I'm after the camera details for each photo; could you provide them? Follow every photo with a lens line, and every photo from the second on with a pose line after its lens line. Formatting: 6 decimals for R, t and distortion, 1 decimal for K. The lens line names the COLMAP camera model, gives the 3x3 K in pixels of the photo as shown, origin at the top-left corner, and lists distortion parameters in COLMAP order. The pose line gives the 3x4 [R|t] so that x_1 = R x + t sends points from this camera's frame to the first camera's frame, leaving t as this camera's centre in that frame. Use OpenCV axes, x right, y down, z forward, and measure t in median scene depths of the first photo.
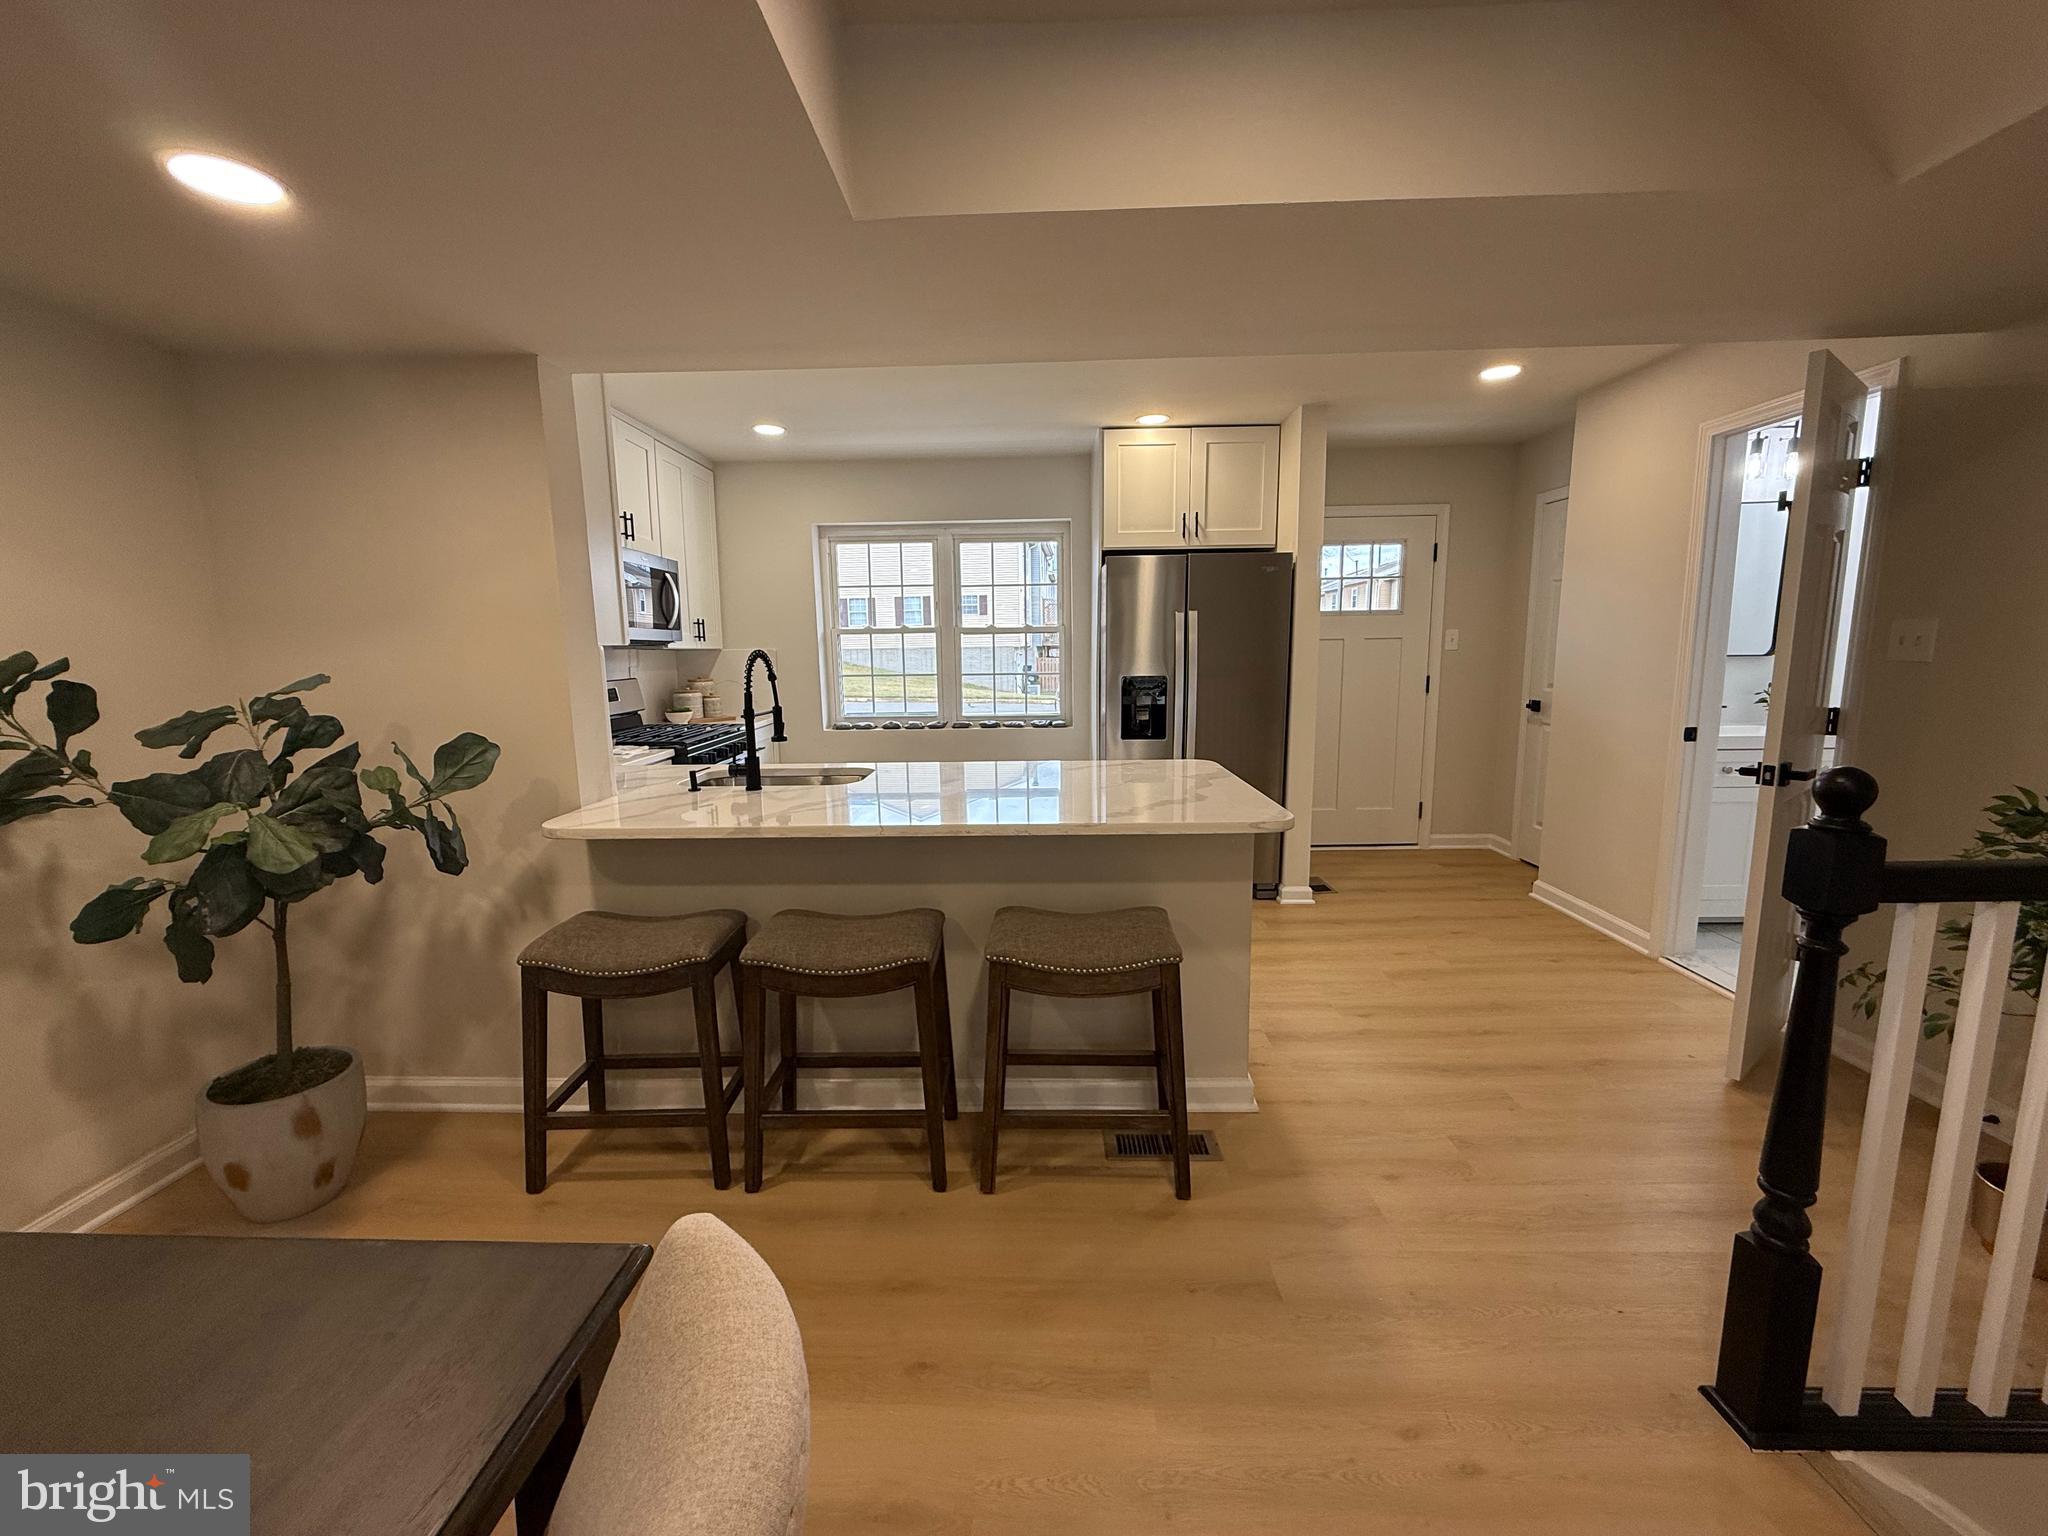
lens RADIAL K [[813.8, 0, 1016.7], [0, 813.8, 767.3], [0, 0, 1]] dist [-0.000414, -0.000377]
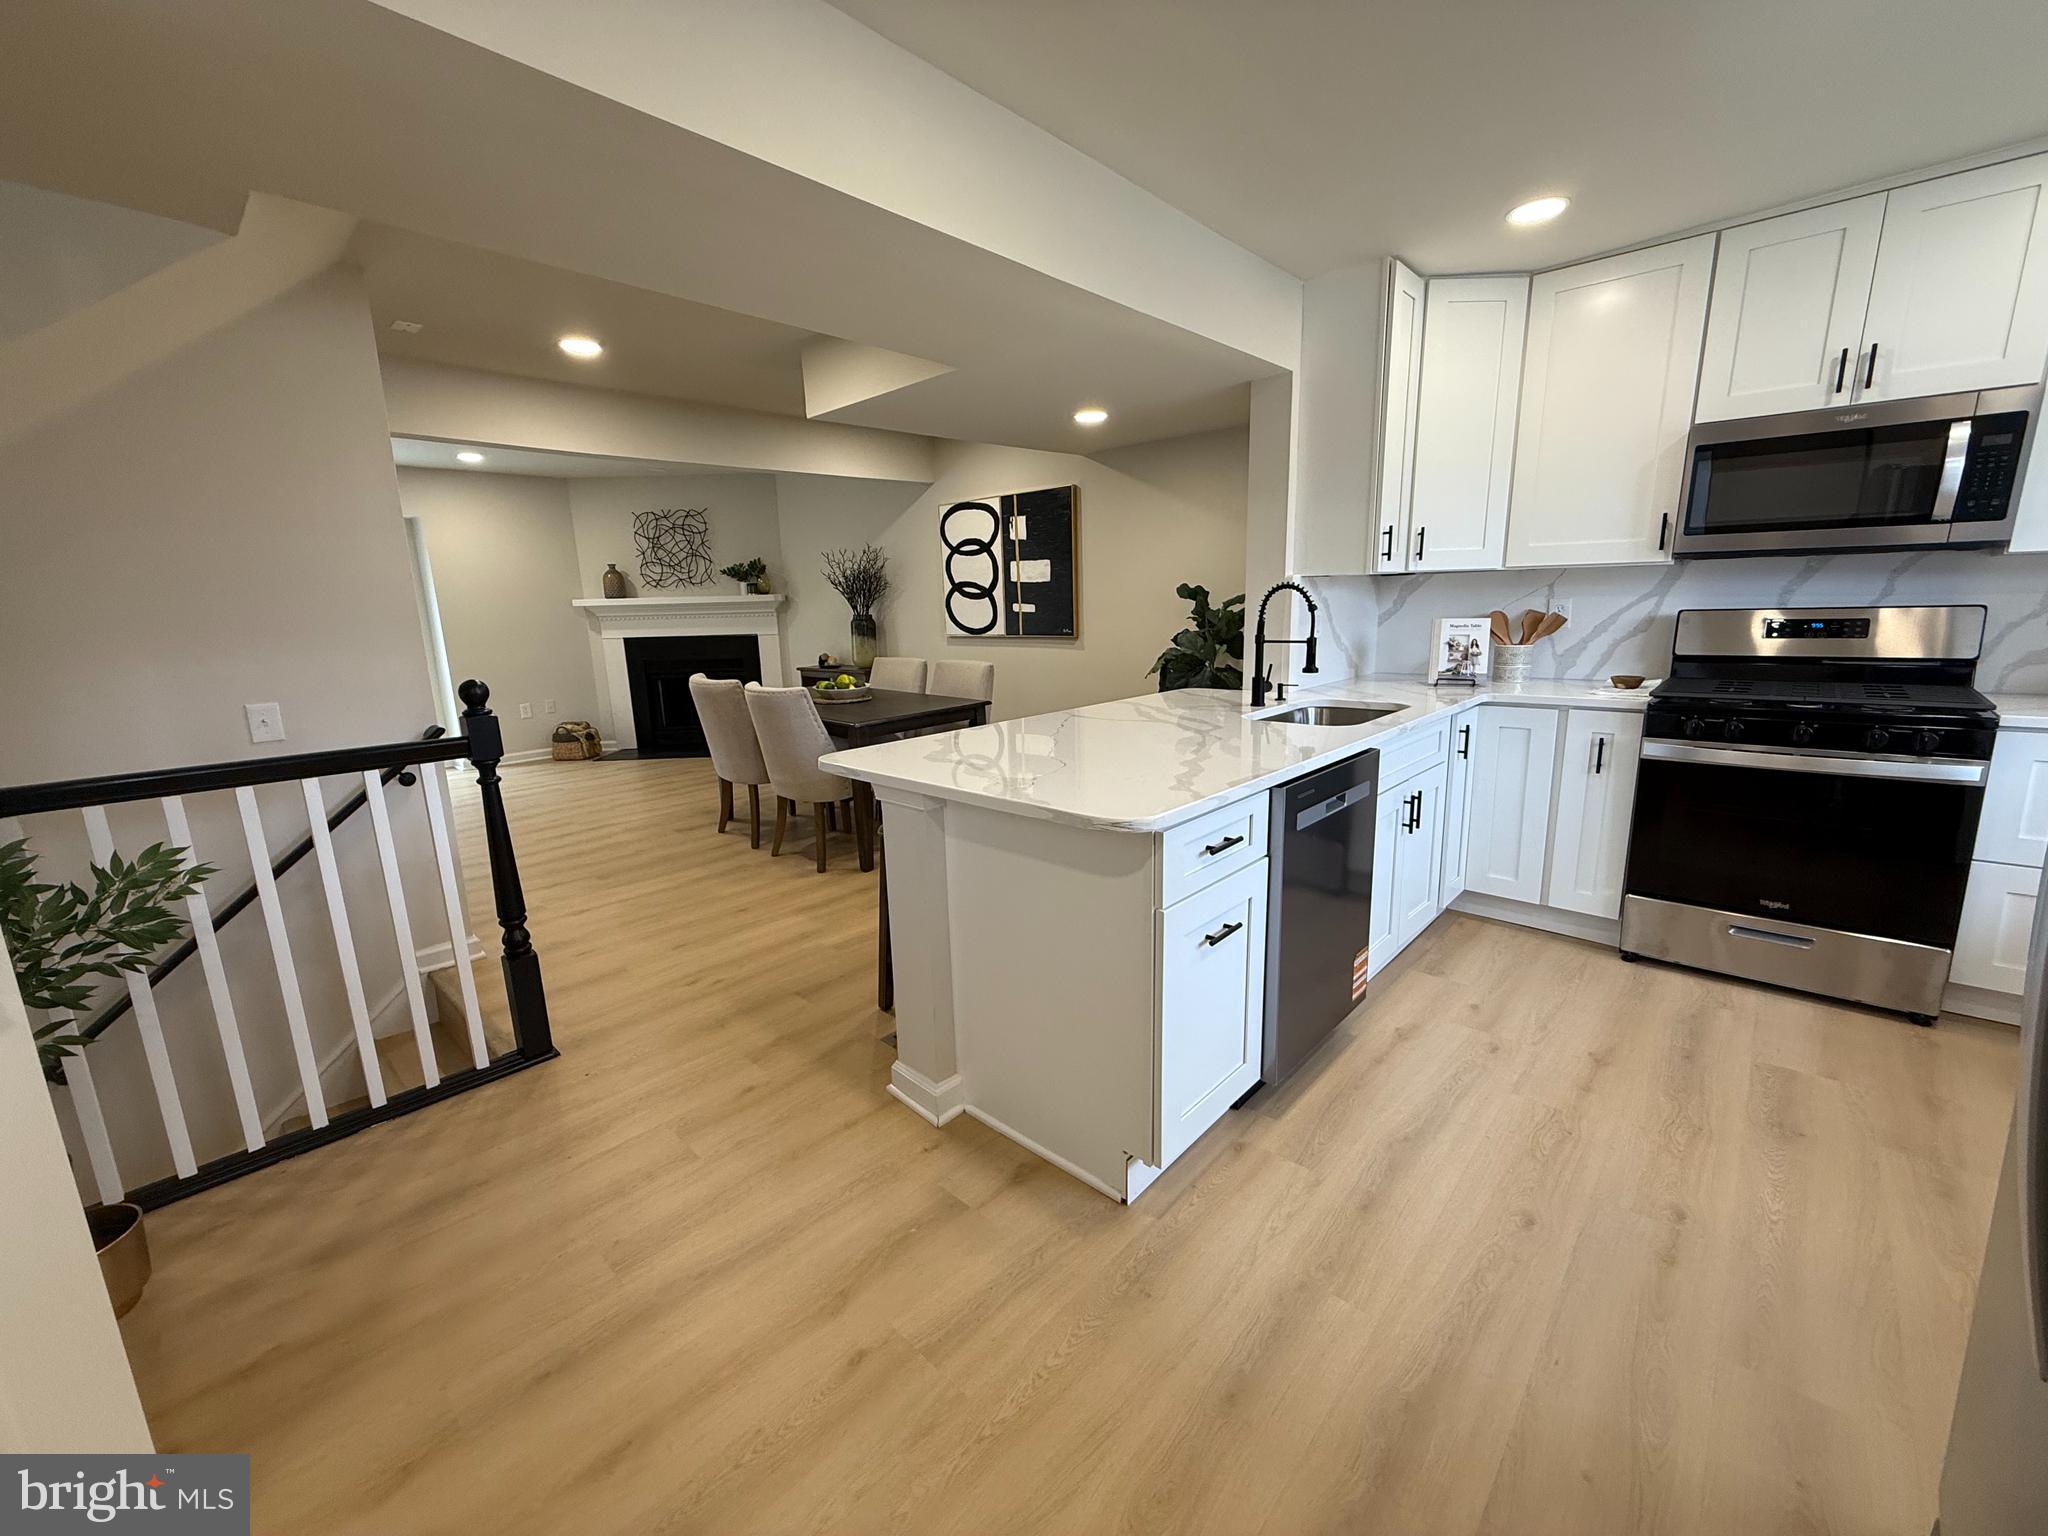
lens RADIAL K [[816.5, 0, 1013.5], [0, 816.5, 768.2], [0, 0, 1]] dist [-0.000877, 0.000210]
pose [[-0.667572, 0.197851, -0.717776, 1.062875], [-0.061741, 0.946016, 0.318187, -0.331365], [0.741981, 0.256728, -0.619318, 2.102875]]
